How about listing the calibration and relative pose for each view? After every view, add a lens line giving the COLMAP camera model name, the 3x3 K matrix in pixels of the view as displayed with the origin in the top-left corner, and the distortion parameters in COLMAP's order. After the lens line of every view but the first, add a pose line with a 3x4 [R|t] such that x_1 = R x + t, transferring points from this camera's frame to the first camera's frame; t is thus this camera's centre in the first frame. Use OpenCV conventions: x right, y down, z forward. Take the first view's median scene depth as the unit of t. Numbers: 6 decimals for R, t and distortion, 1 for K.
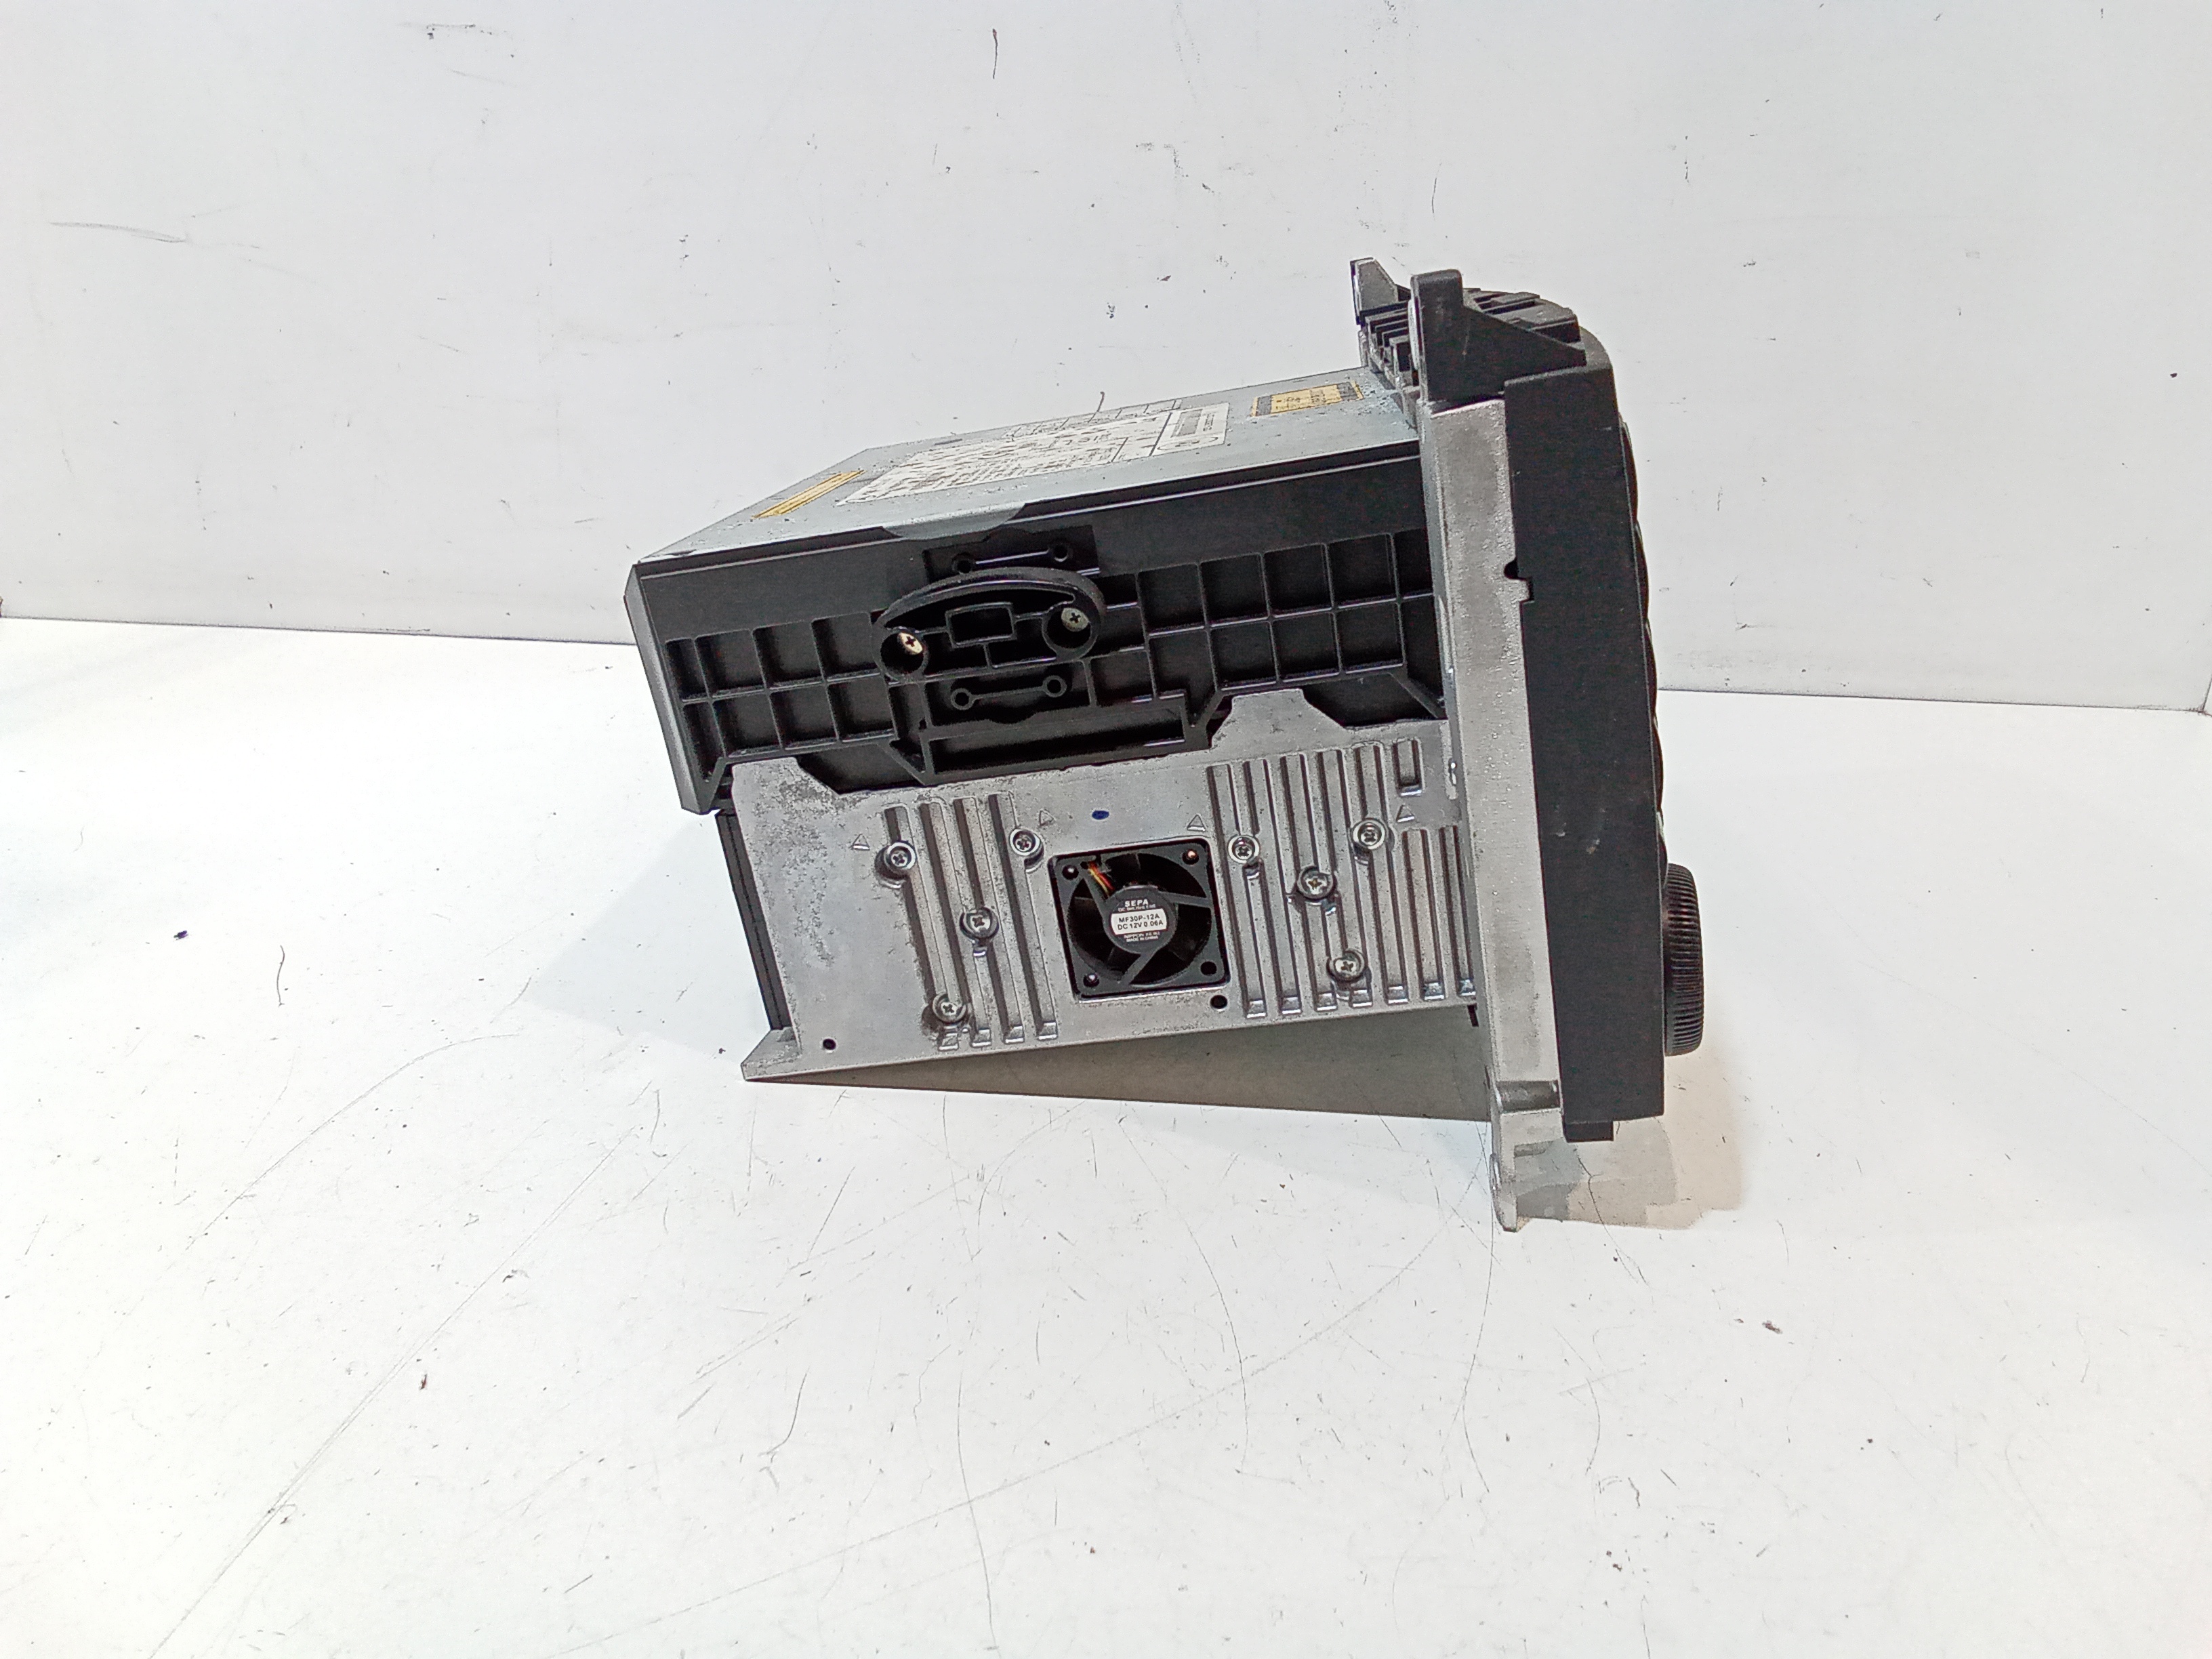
lens RADIAL K [[1531.1, 0, 1106.0], [0, 1531.1, 829.5], [0, 0, 1]] dist [0.047442, -0.066519]
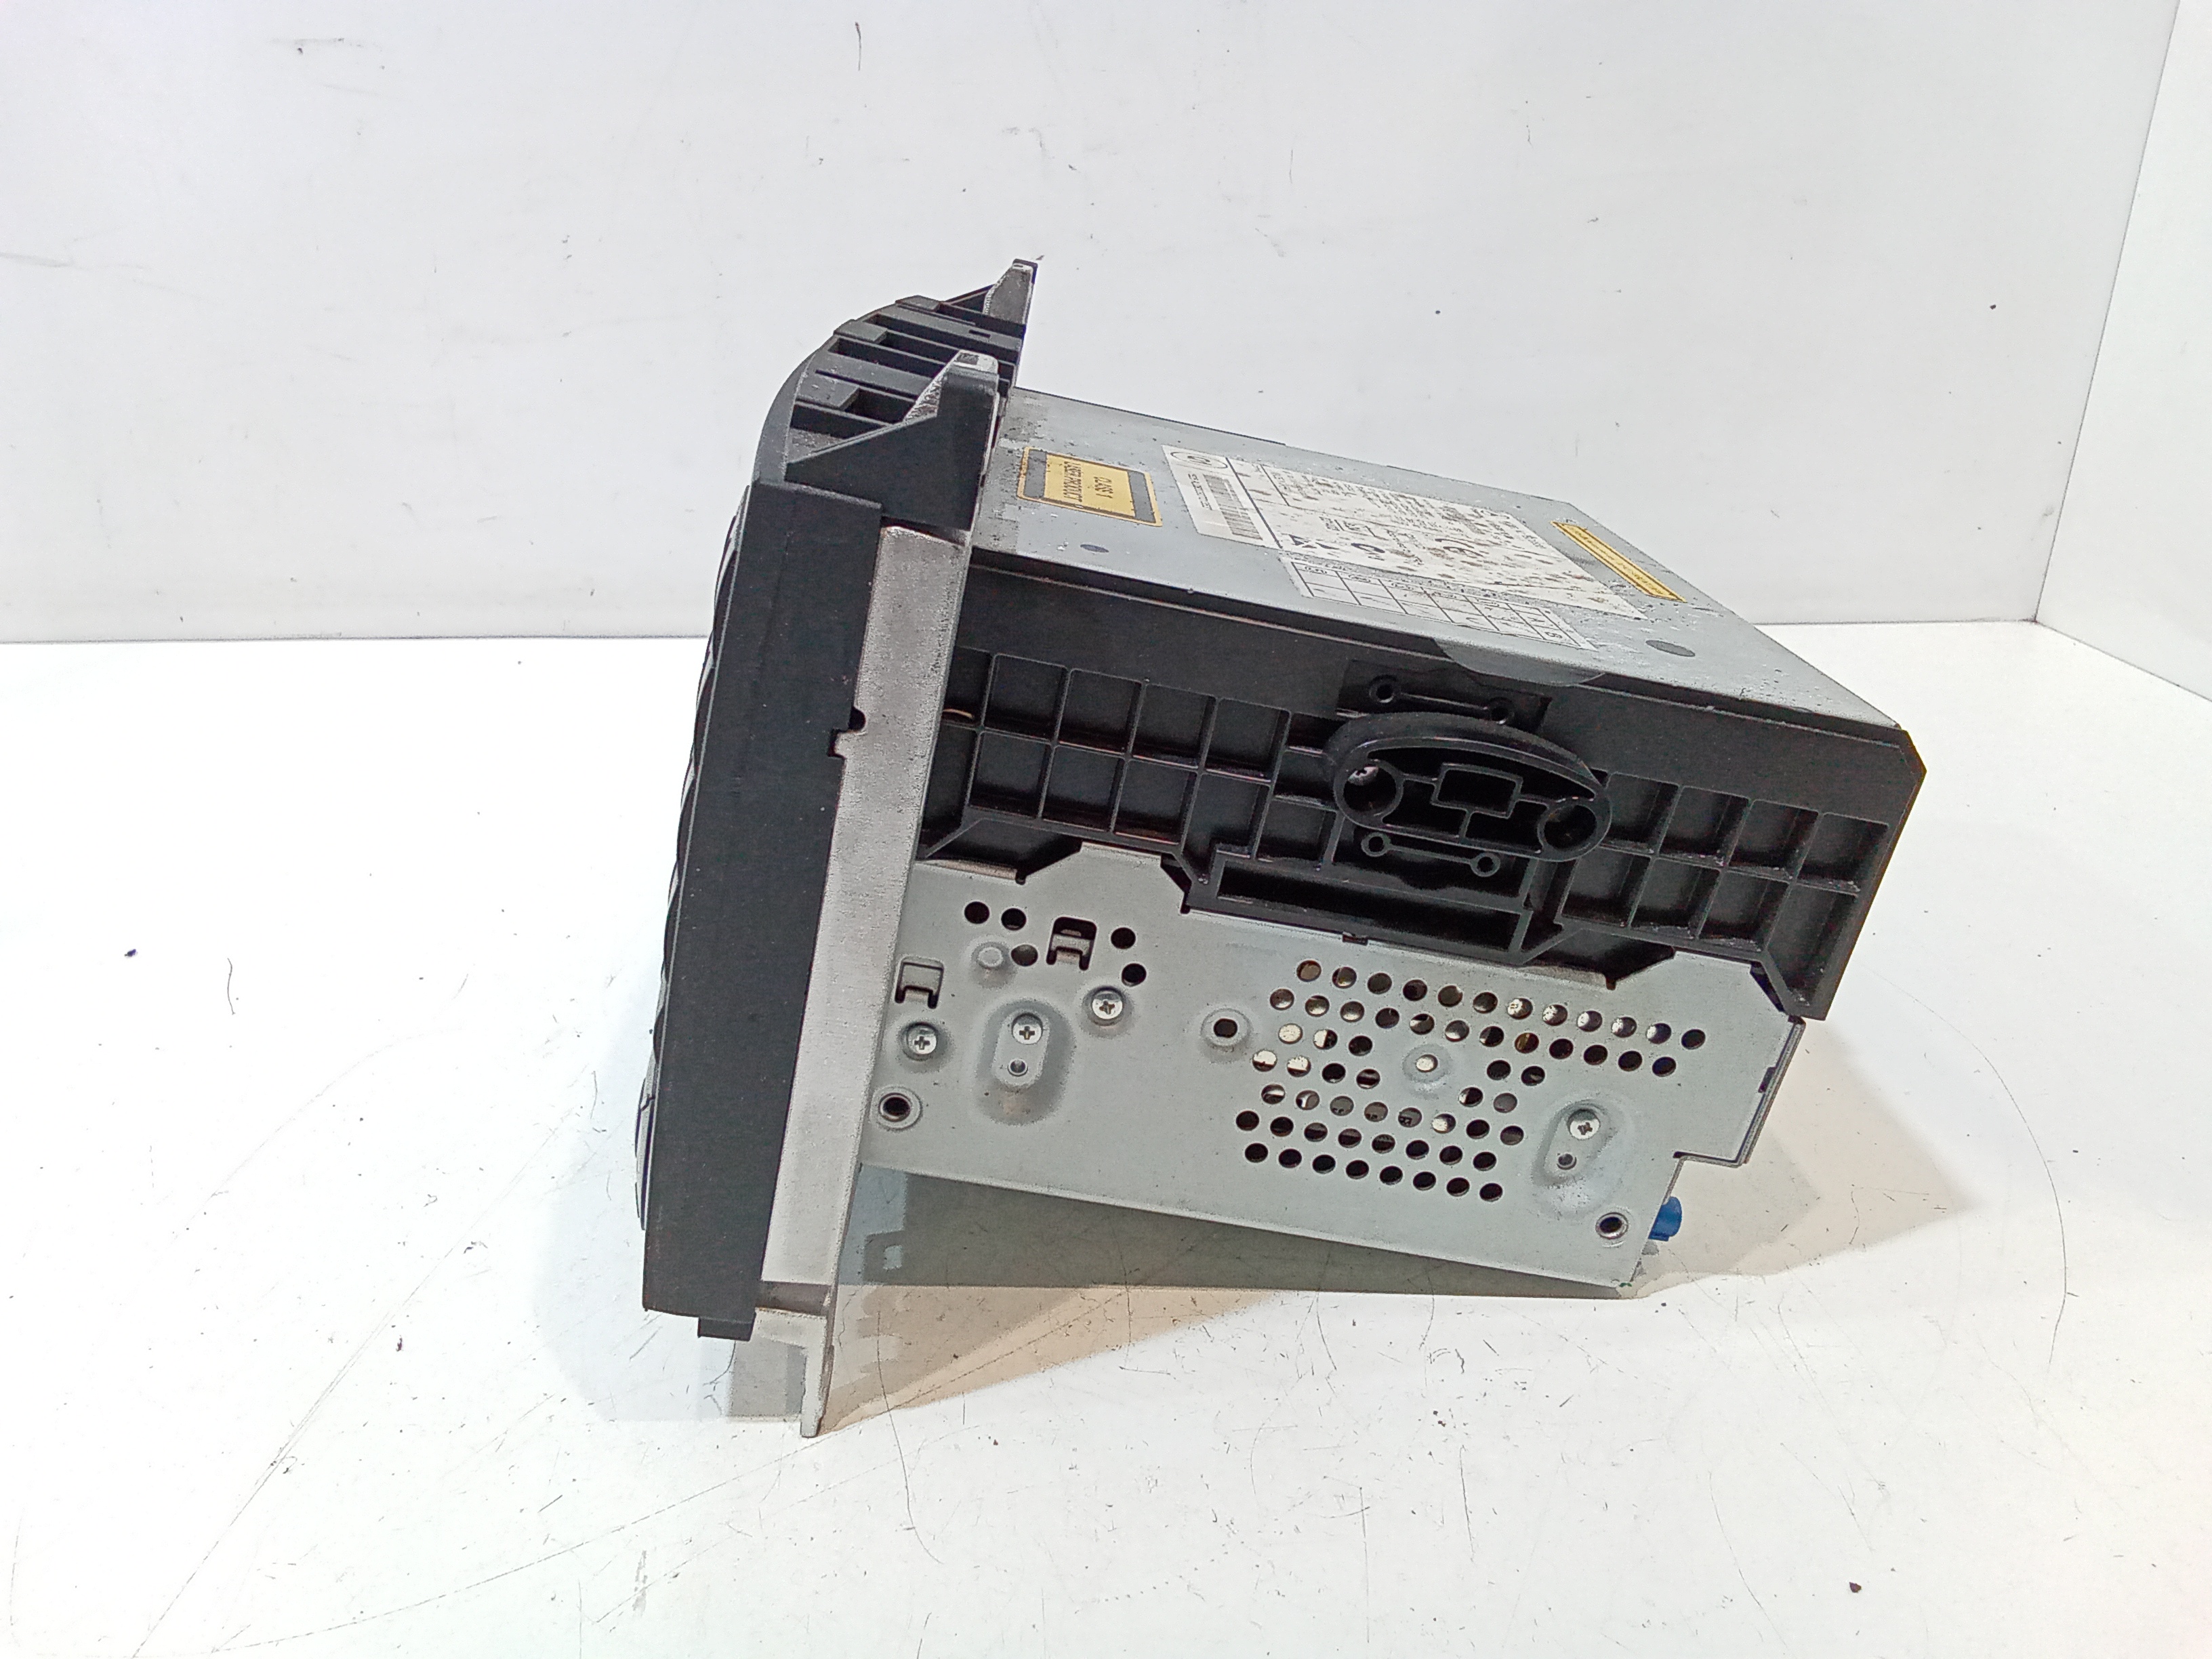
lens RADIAL K [[1535.4, 0, 1106.0], [0, 1535.4, 829.5], [0, 0, 1]] dist [0.043417, -0.061423]
pose [[0.997477, -0.058575, 0.040117, 0.047741], [0.056973, 0.997575, 0.039987, -0.032078], [-0.042362, -0.037601, 0.998395, -0.131495]]
